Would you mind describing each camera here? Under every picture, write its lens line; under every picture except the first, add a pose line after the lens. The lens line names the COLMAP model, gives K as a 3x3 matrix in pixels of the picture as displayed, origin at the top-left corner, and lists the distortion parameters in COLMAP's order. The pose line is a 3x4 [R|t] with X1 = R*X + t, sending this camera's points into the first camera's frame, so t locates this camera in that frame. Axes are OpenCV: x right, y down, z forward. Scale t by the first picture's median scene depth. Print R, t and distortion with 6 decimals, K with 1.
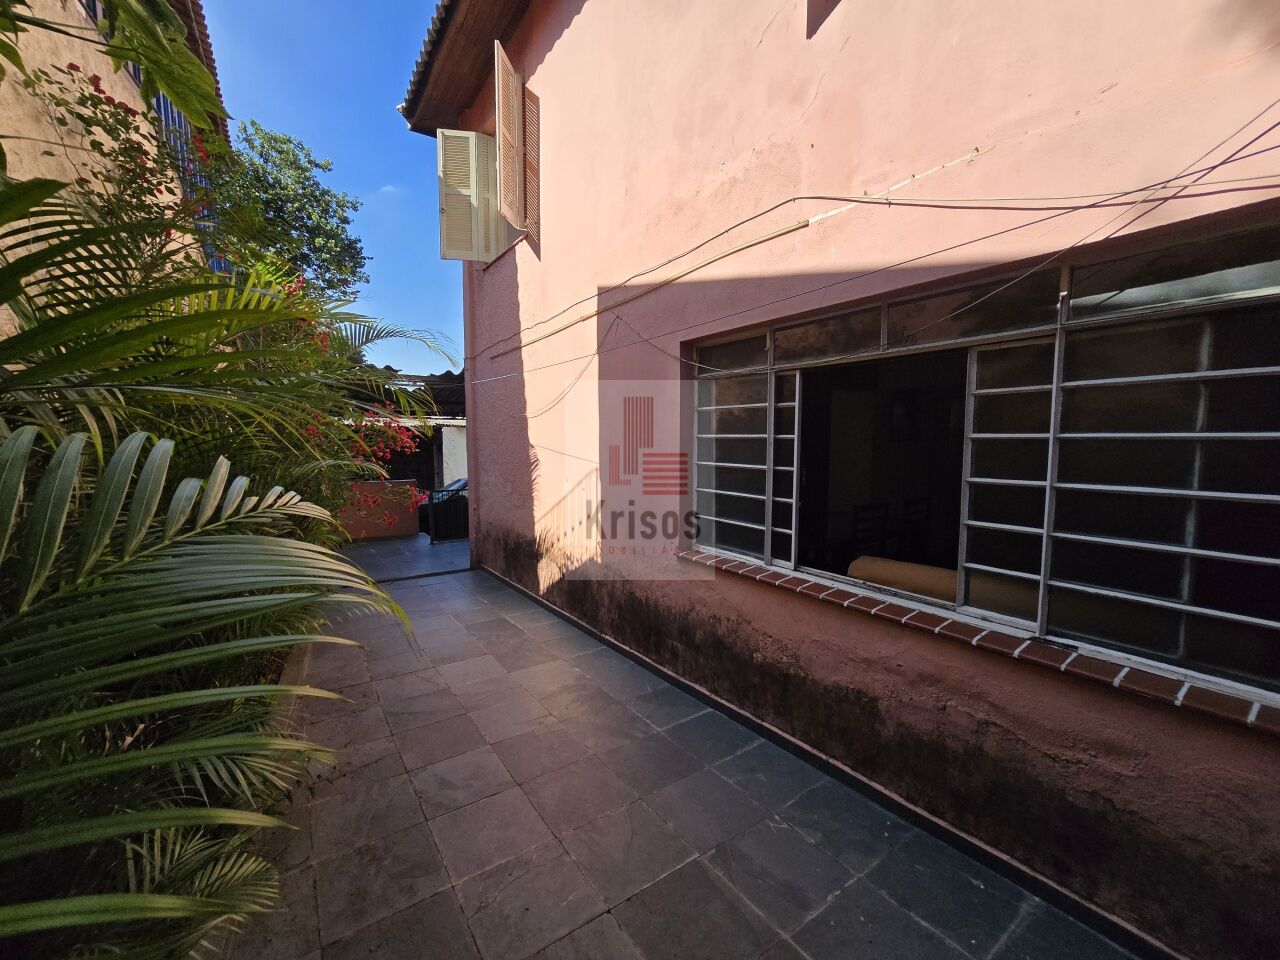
lens RADIAL K [[521.2, 0, 638.7], [0, 521.2, 478.2], [0, 0, 1]] dist [-0.003618, 0.001146]
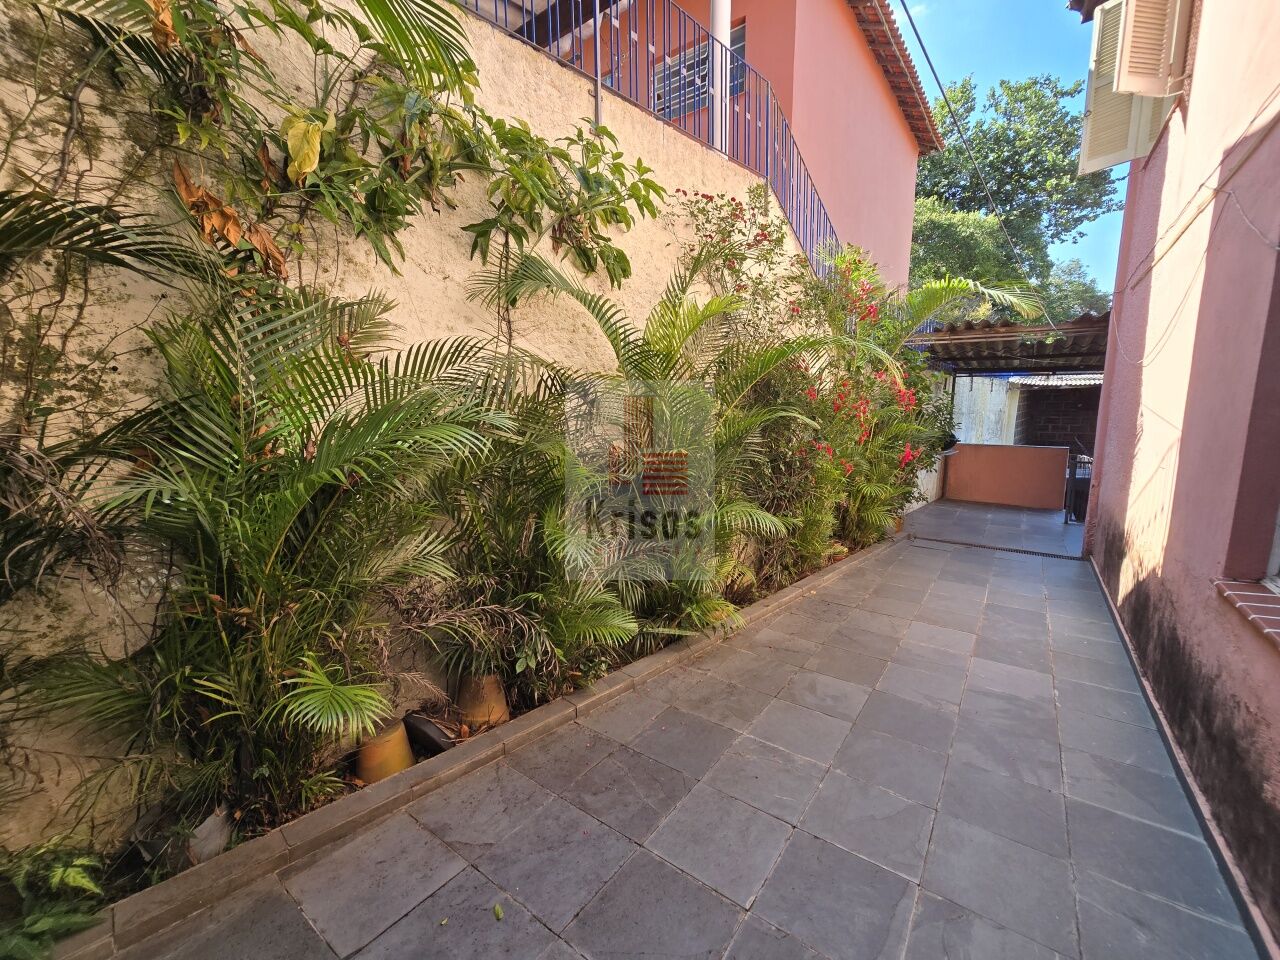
lens RADIAL K [[521.2, 0, 646.6], [0, 521.2, 479.5], [0, 0, 1]] dist [-0.003618, 0.001146]
pose [[0.341198, 0.133334, -0.930487, 0.332572], [-0.065106, 0.990864, 0.118112, -0.001349], [0.937734, 0.020281, 0.346762, 0.136754]]
